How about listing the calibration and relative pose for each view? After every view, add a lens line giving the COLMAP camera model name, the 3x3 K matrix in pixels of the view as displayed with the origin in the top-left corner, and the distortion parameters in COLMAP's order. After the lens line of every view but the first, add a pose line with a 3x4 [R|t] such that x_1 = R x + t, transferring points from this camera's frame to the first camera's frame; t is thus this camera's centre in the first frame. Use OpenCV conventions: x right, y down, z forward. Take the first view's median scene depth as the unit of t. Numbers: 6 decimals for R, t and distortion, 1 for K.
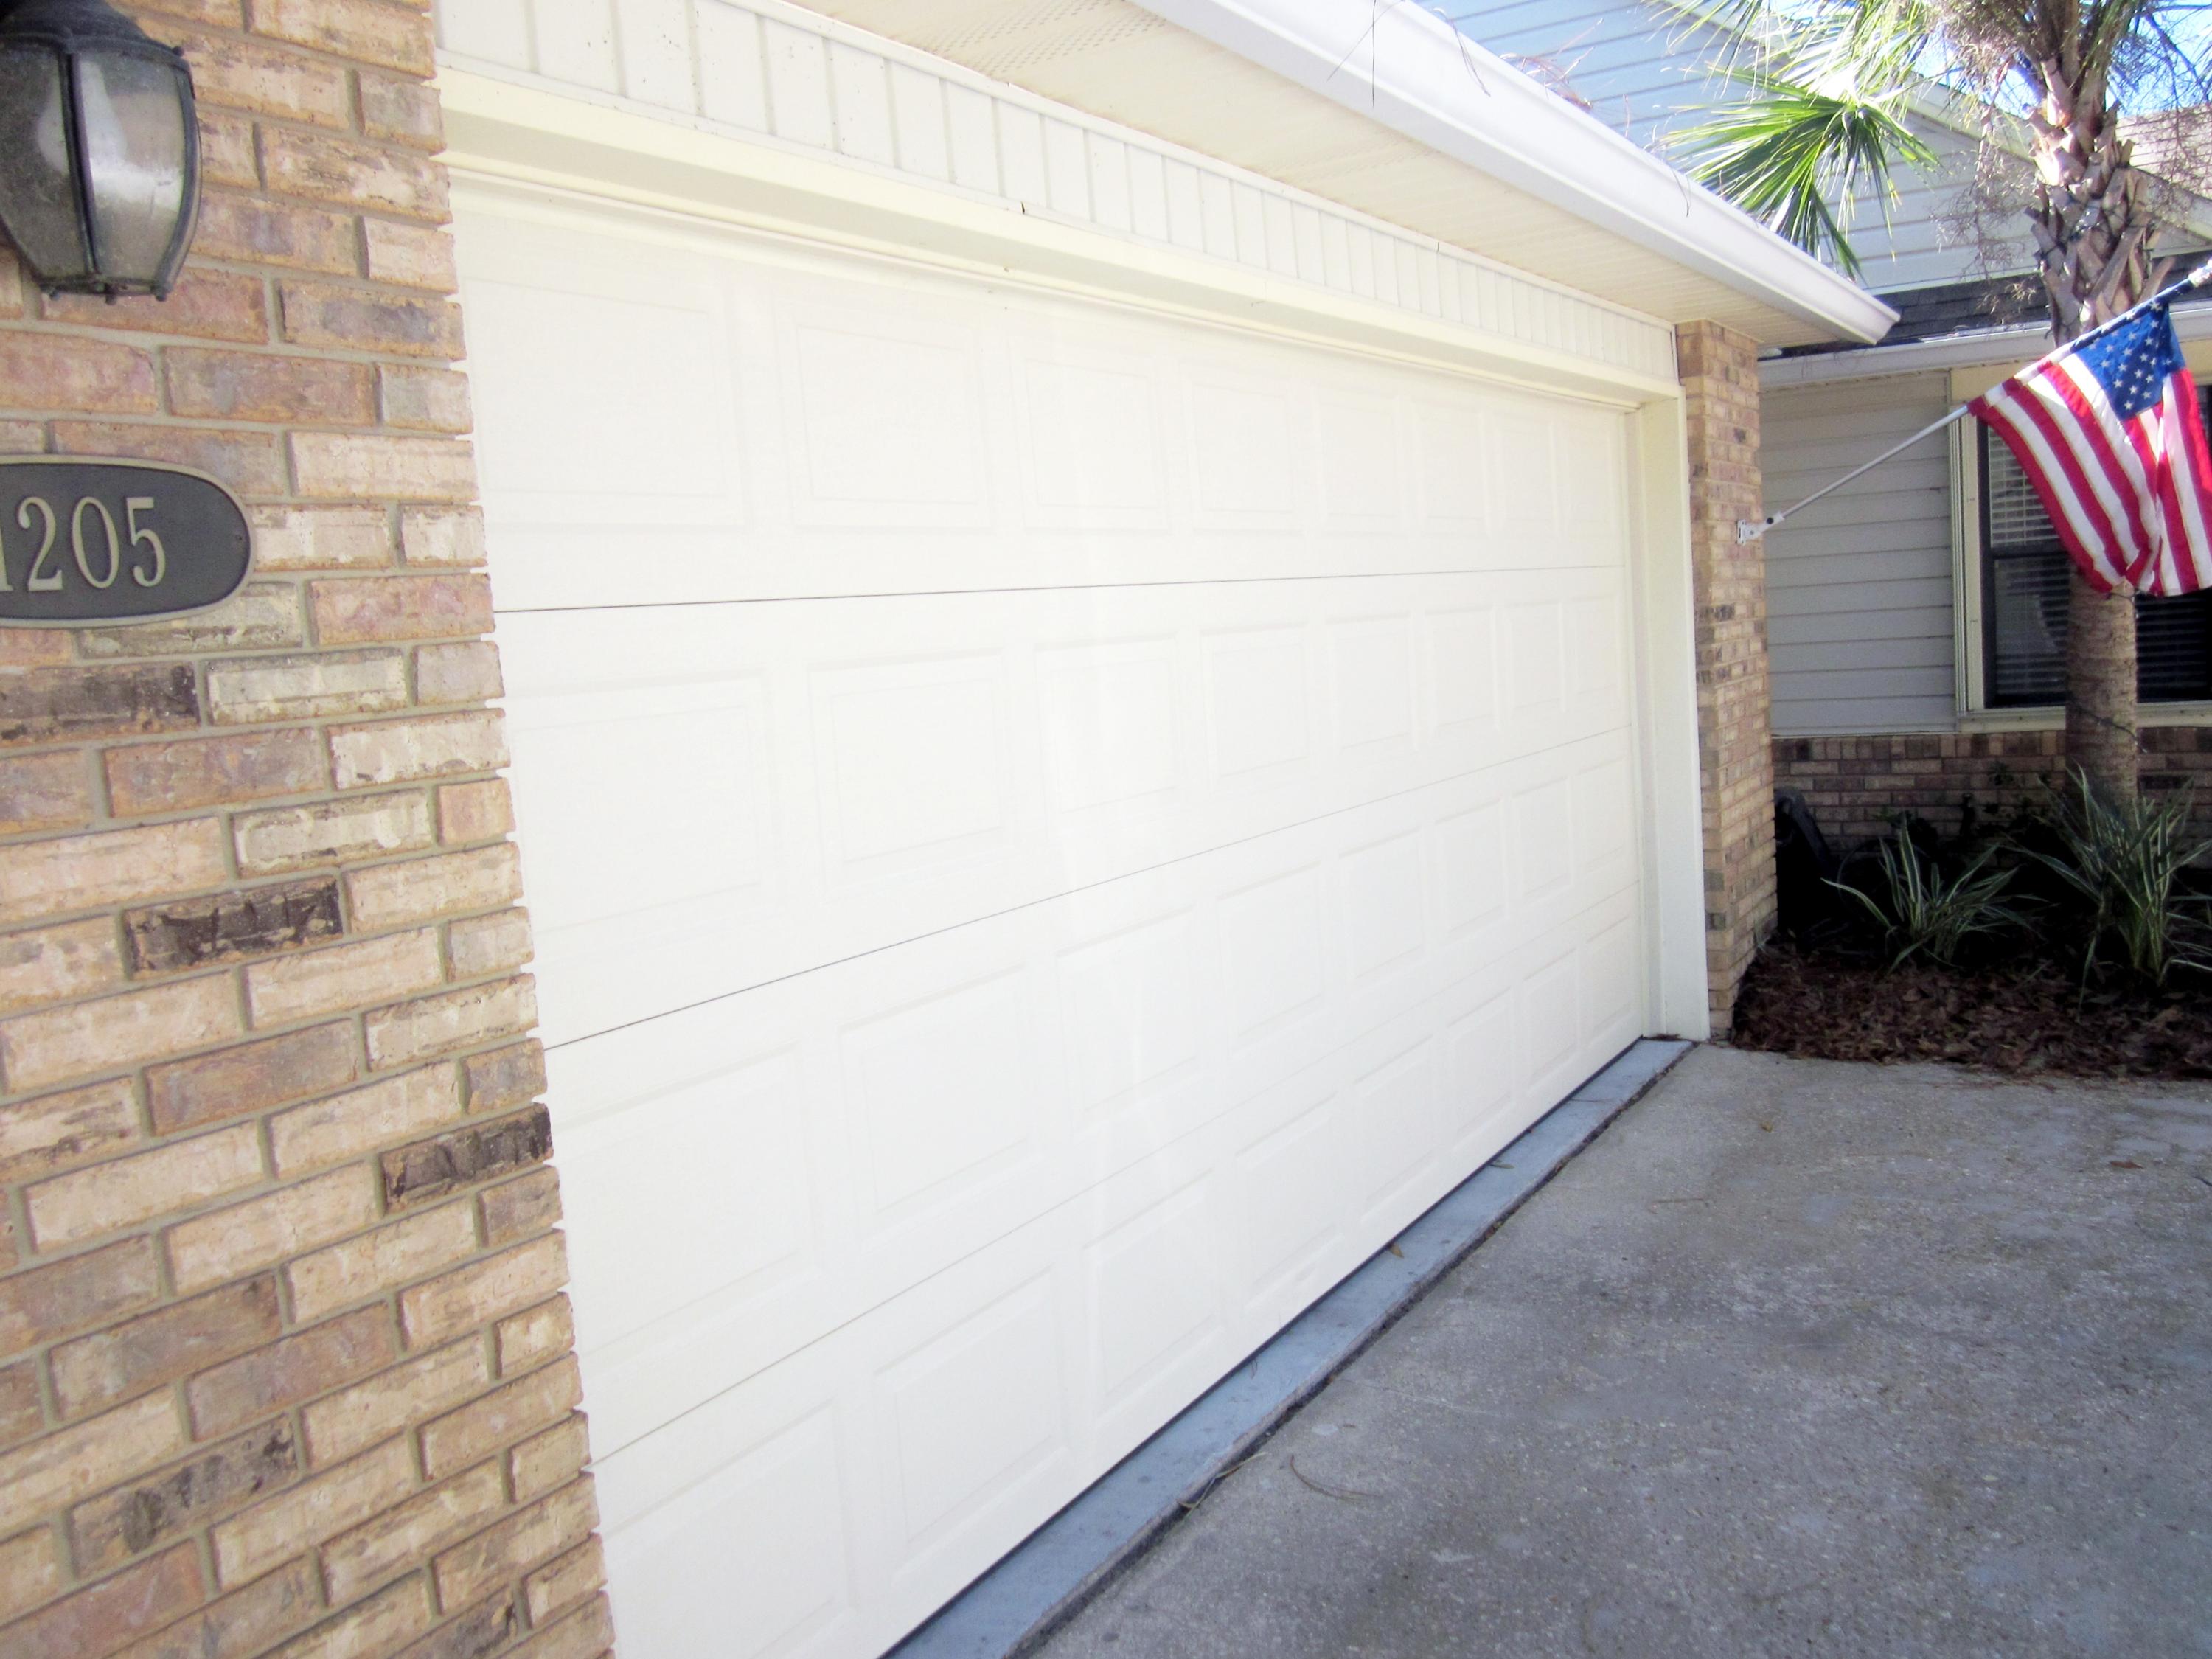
lens RADIAL K [[1825.7, 0, 1111.8], [0, 1825.7, 826.7], [0, 0, 1]] dist [-0.043235, 0.012546]
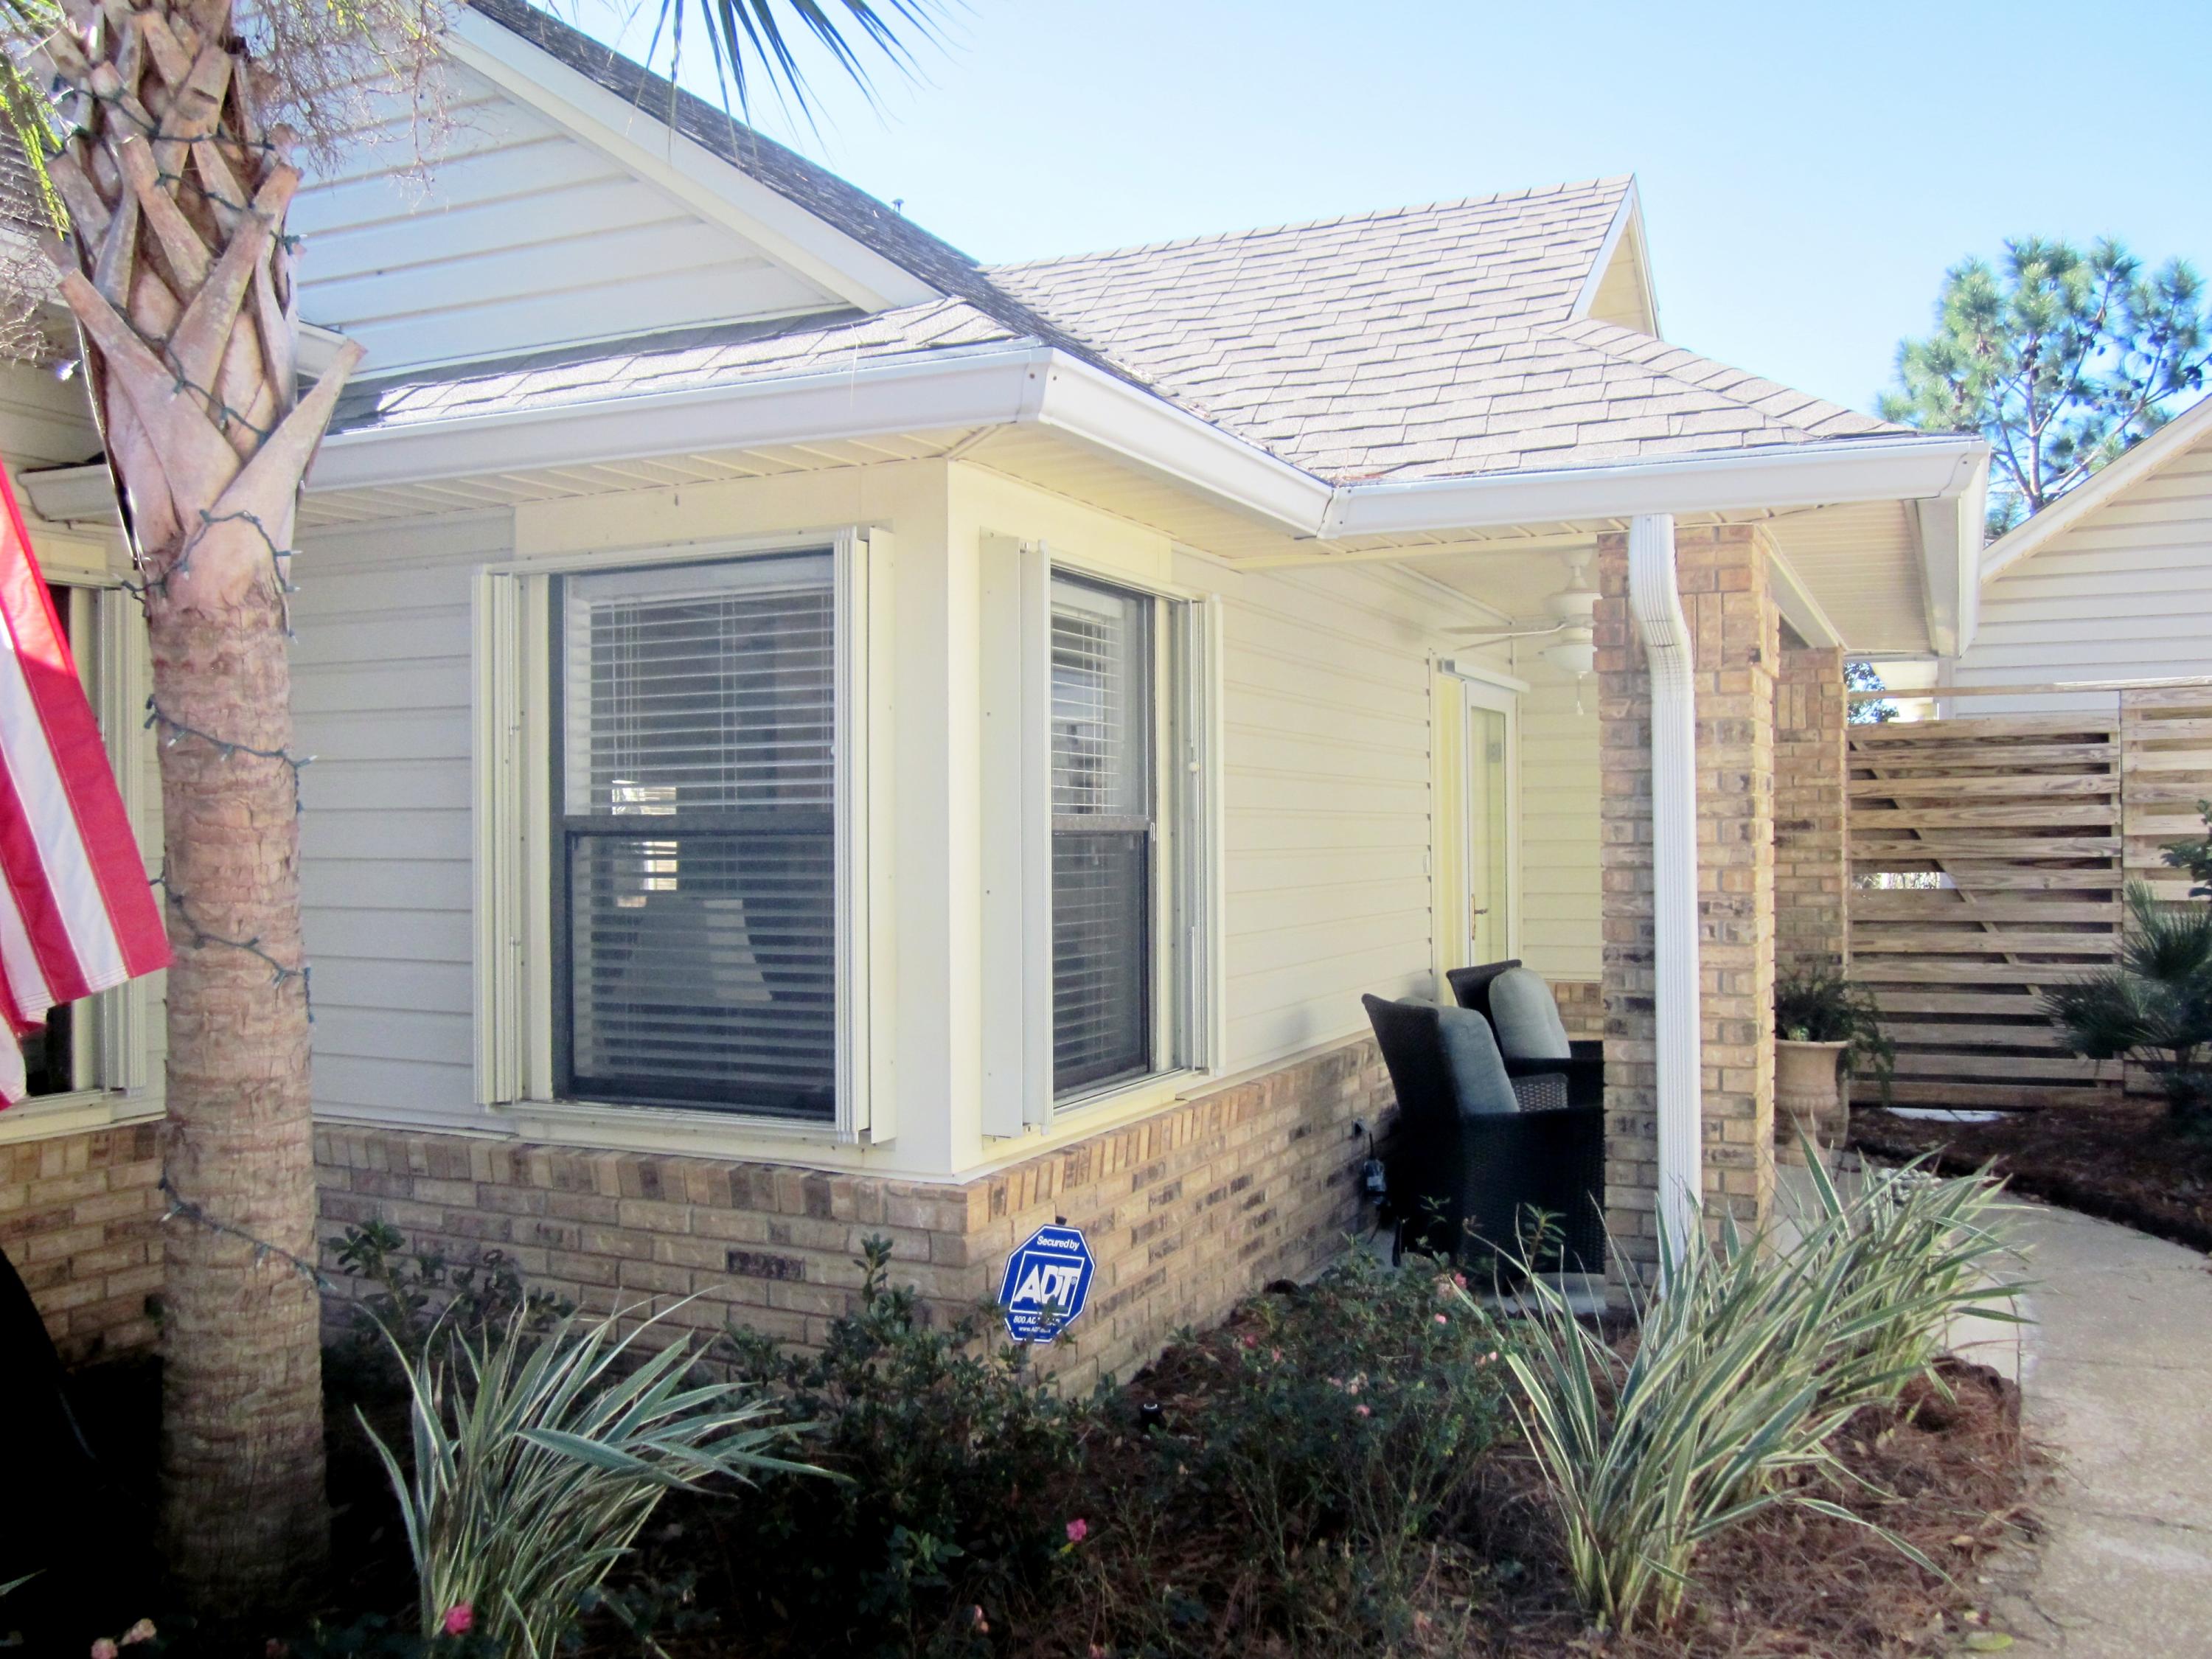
lens RADIAL K [[1825.7, 0, 1112.2], [0, 1825.7, 826.5], [0, 0, 1]] dist [-0.043235, 0.012546]
pose [[0.991233, 0.067305, 0.113694, 2.544773], [-0.053945, 0.991695, -0.116749, -0.402285], [-0.120607, 0.109592, 0.986632, 1.795115]]
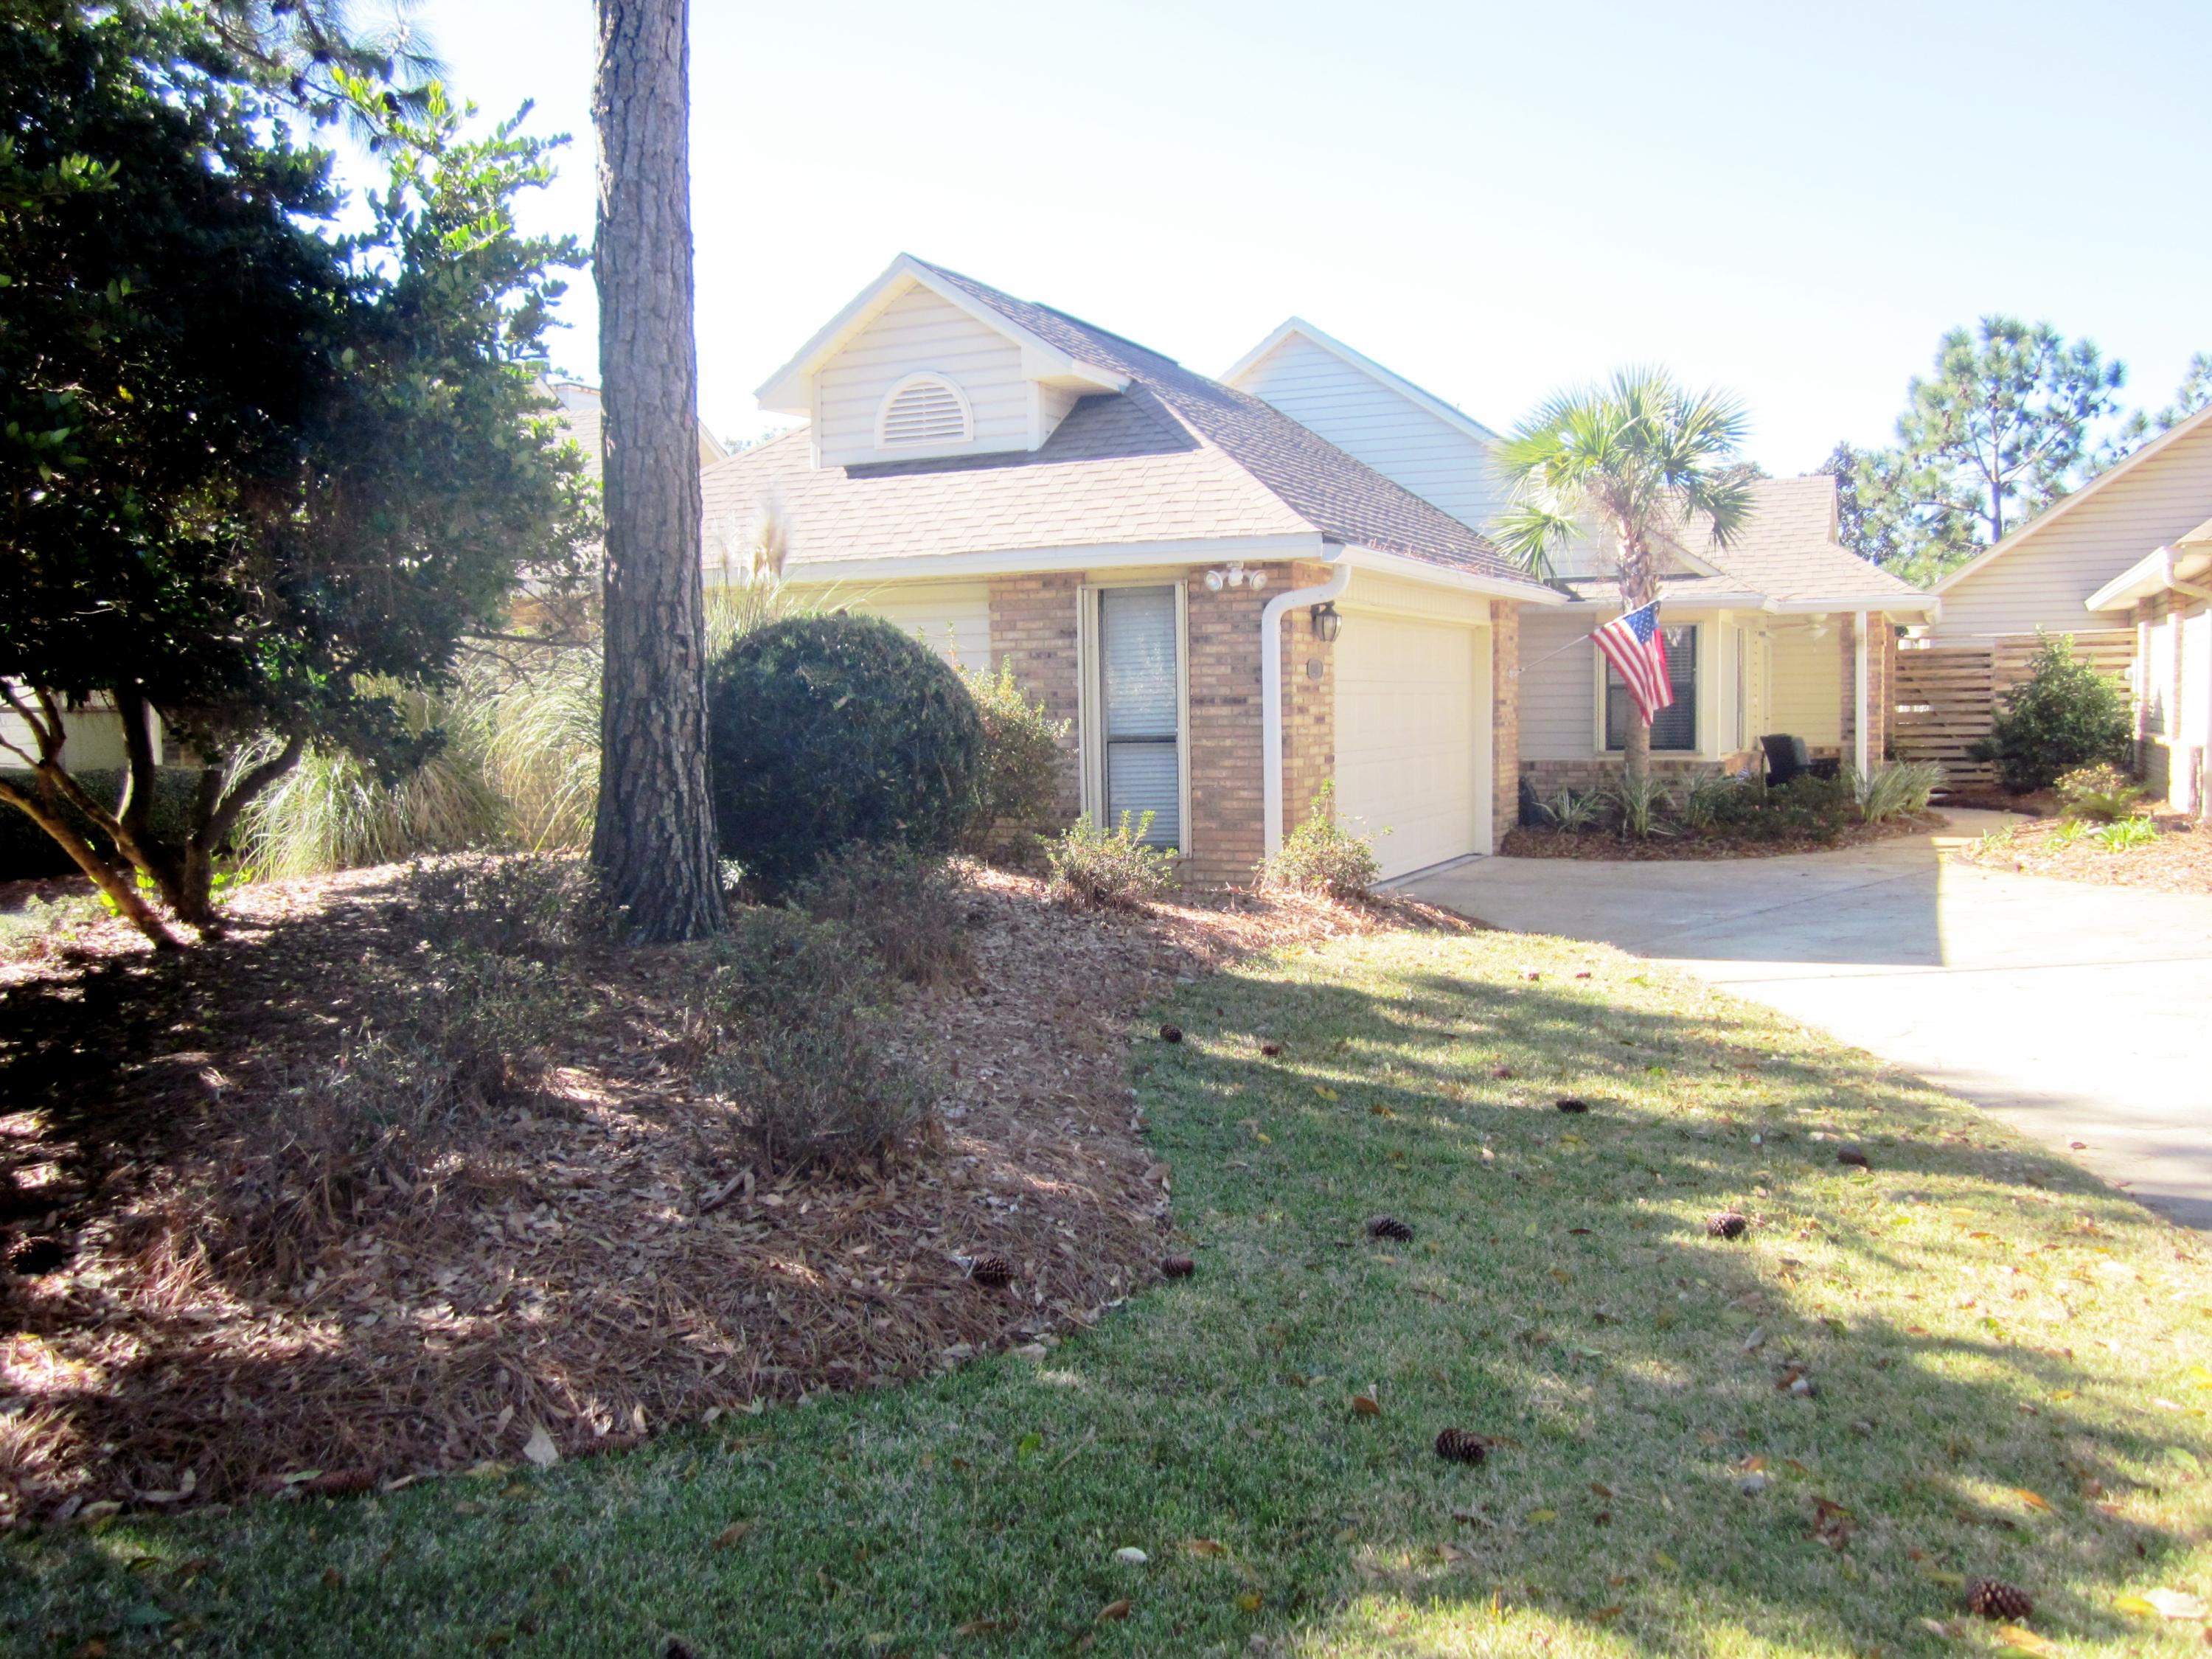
lens RADIAL K [[1825.7, 0, 1107.0], [0, 1825.7, 829.4], [0, 0, 1]] dist [-0.043235, 0.012546]
pose [[0.991486, 0.051404, 0.119640, -1.986036], [-0.045669, 0.997695, -0.050191, 0.826472], [-0.121944, 0.044299, 0.991548, -5.692684]]
